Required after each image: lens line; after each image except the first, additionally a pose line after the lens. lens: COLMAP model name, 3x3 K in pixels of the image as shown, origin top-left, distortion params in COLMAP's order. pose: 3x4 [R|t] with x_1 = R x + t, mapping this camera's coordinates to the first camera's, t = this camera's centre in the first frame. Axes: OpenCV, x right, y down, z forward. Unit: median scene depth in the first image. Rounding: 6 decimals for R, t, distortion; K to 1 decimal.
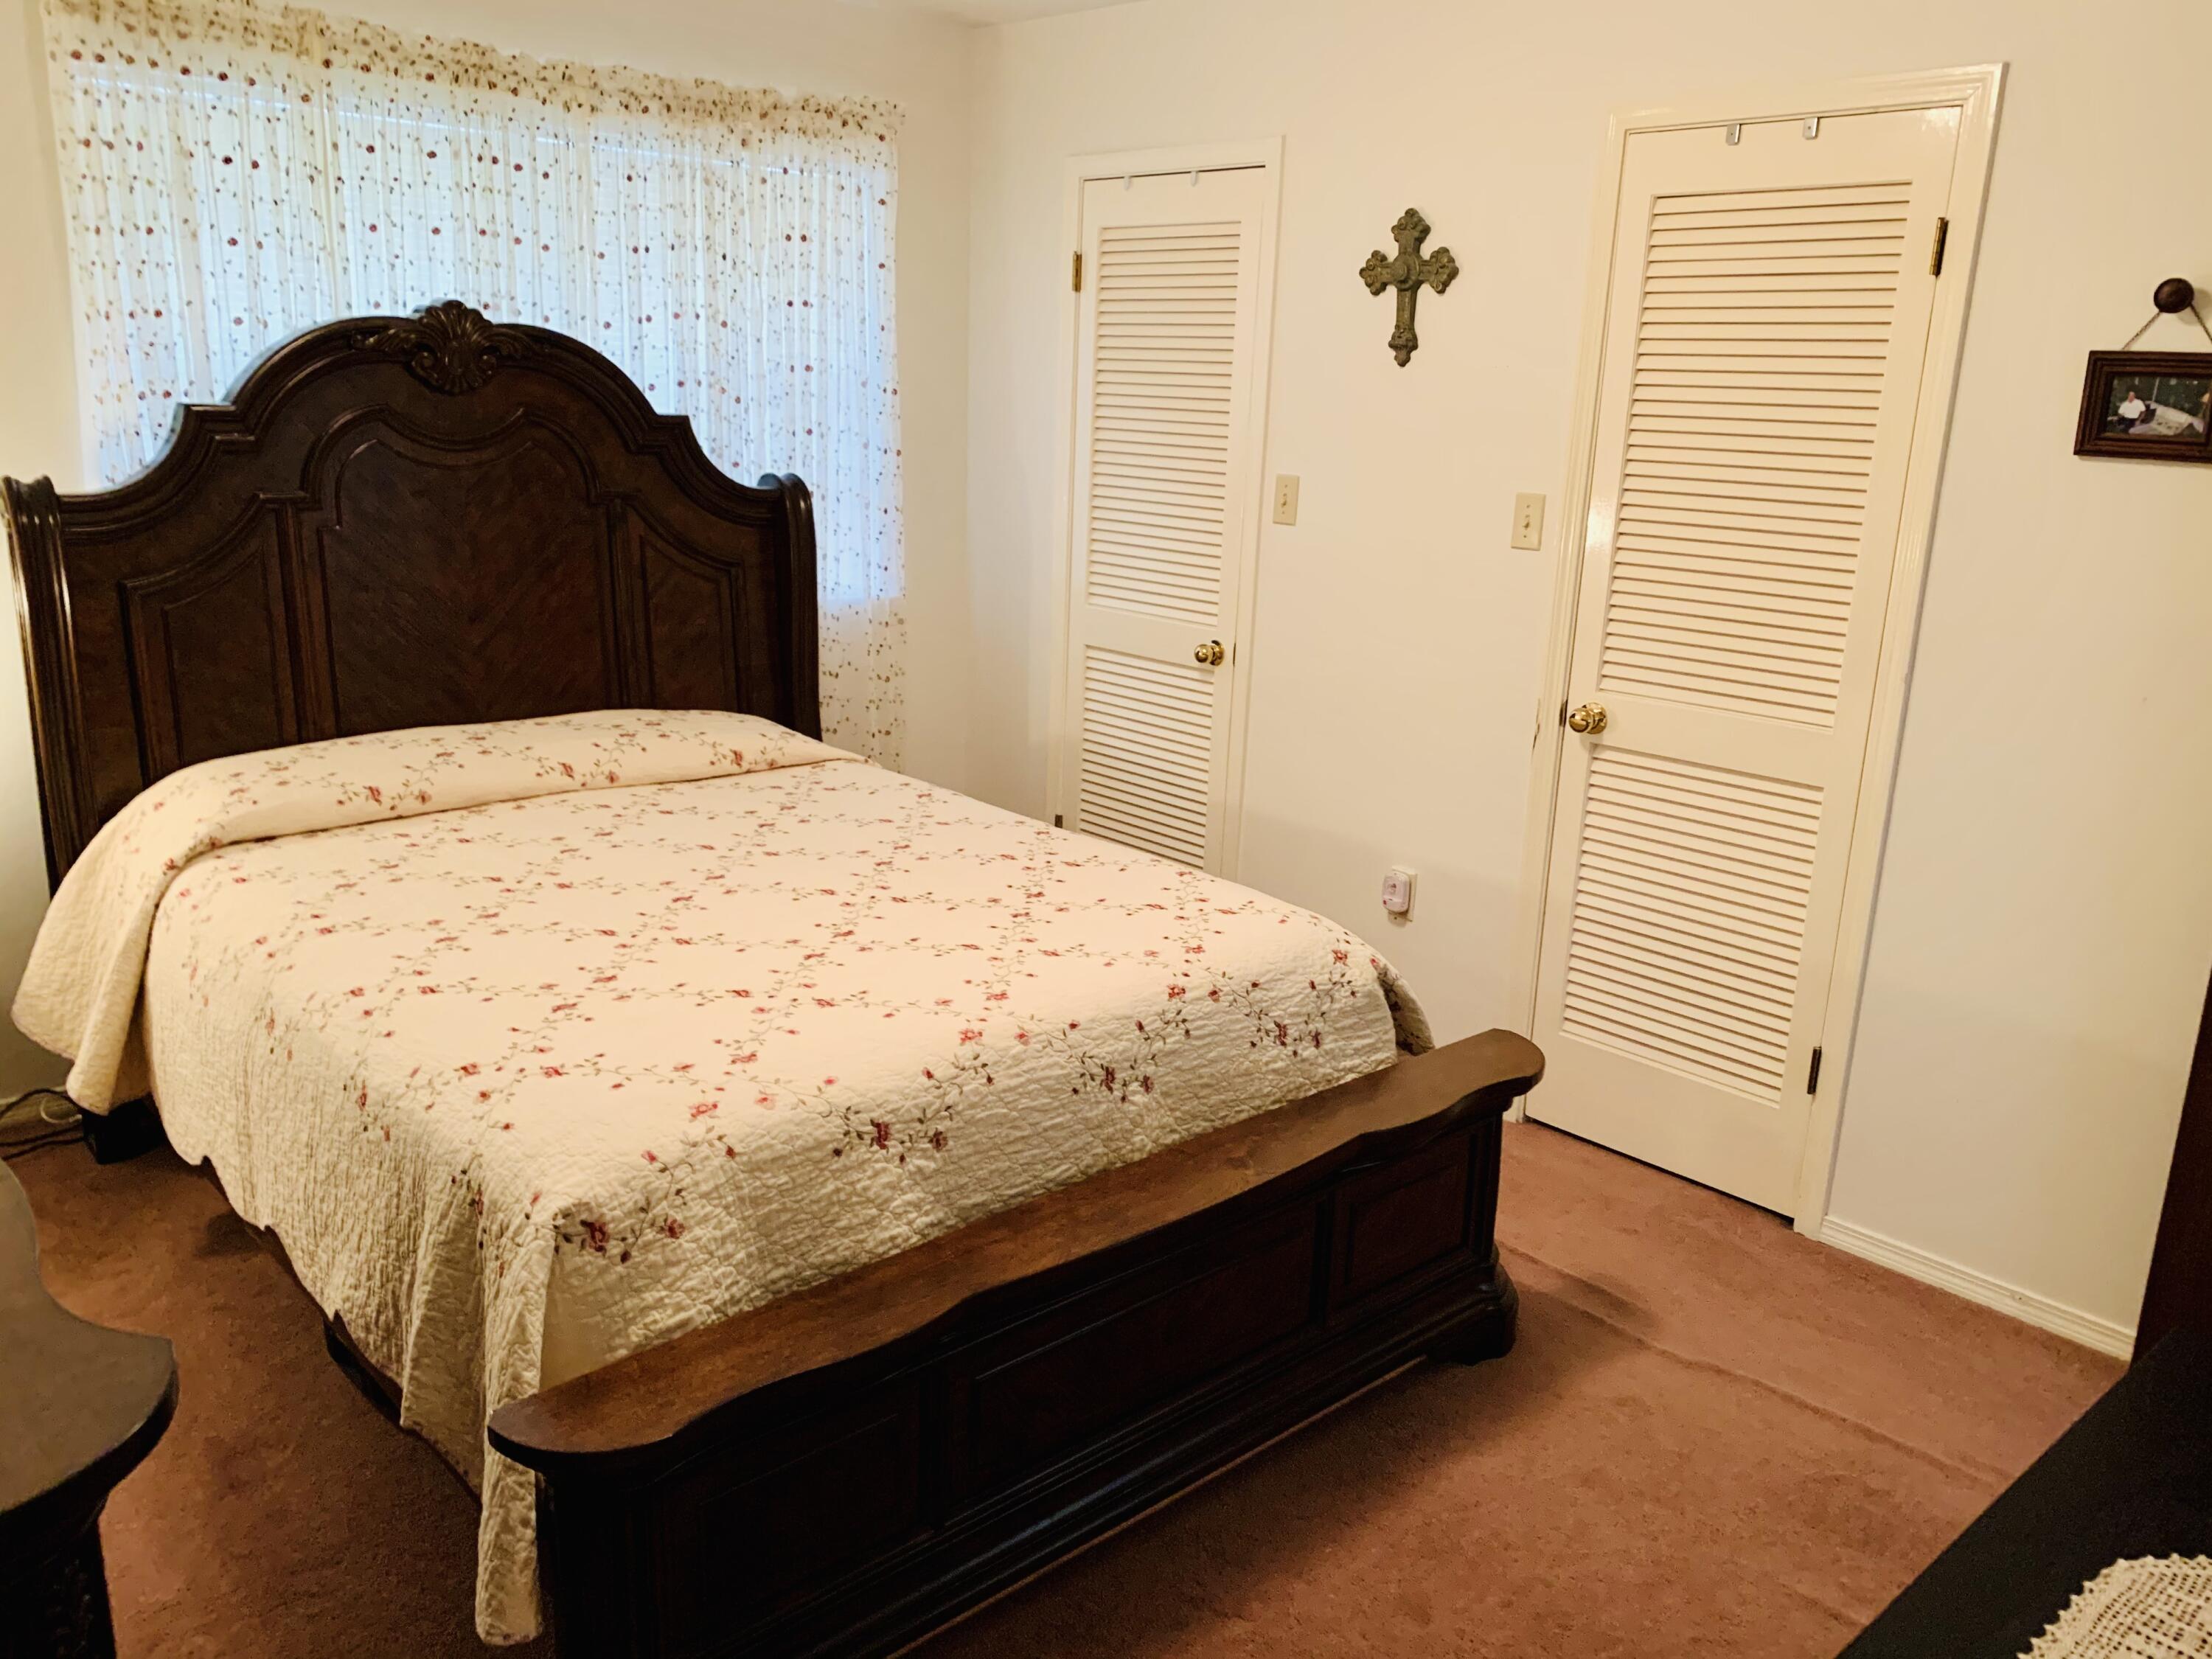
lens RADIAL K [[1682.3, 0, 1100.8], [0, 1682.3, 829.4], [0, 0, 1]] dist [0.000400, -0.019681]
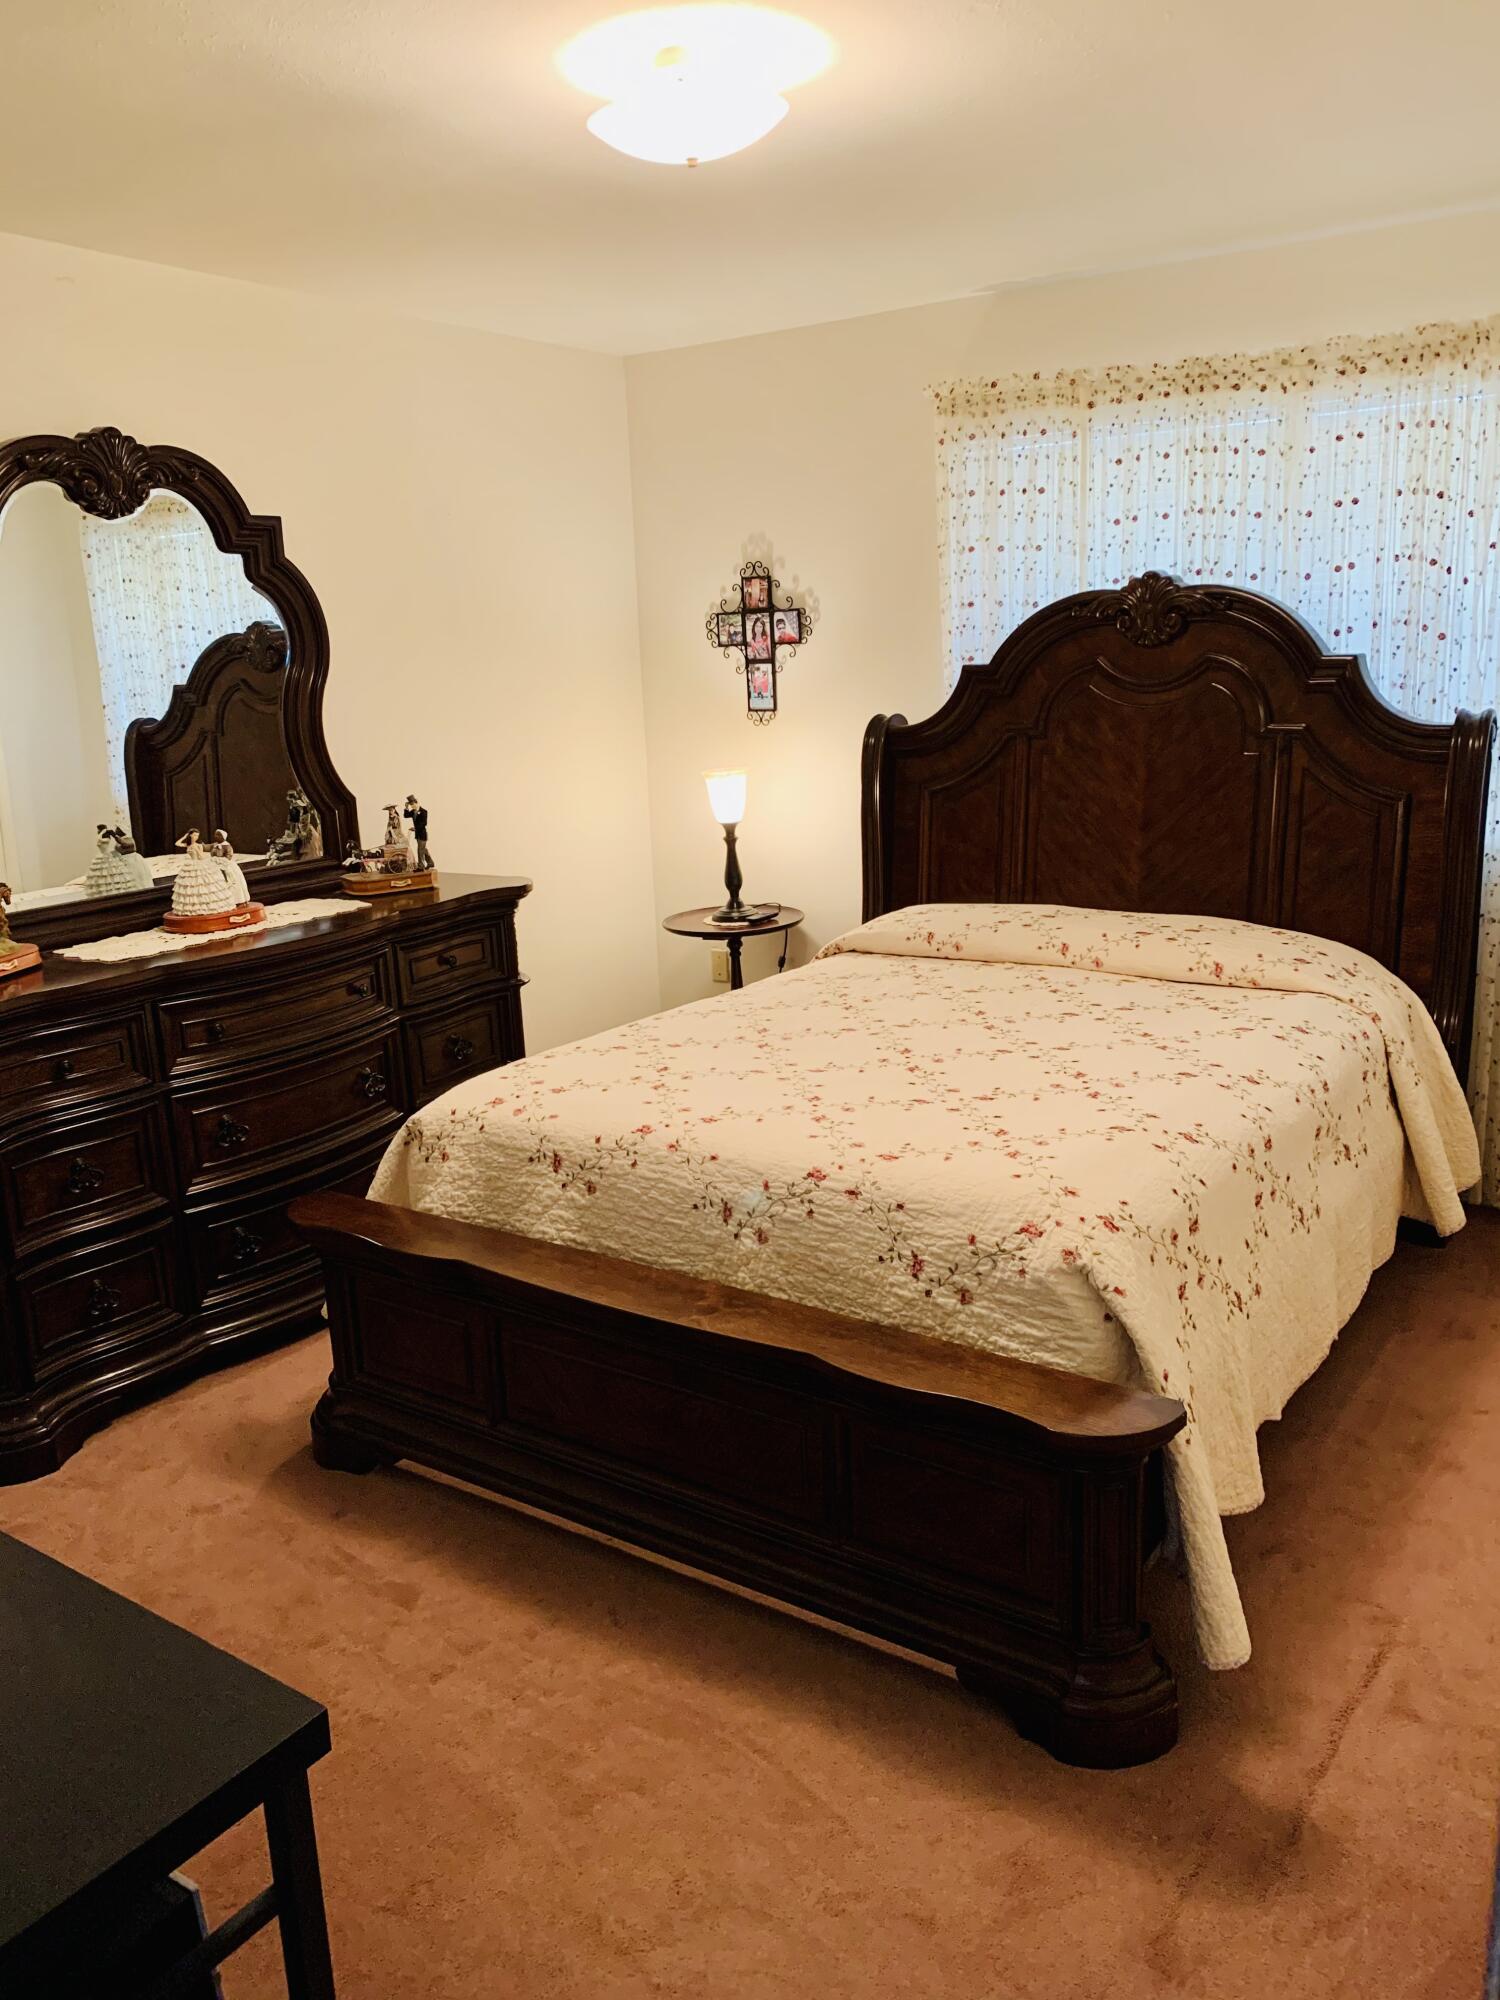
lens RADIAL K [[1521.1, 0, 741.4], [0, 1521.1, 1003.1], [0, 0, 1]] dist [0.000400, -0.019681]
pose [[0.217492, 0.180945, -0.959143, 0.905344], [-0.198279, 0.970368, 0.138102, -0.132148], [0.955711, 0.160142, 0.246925, 0.636133]]
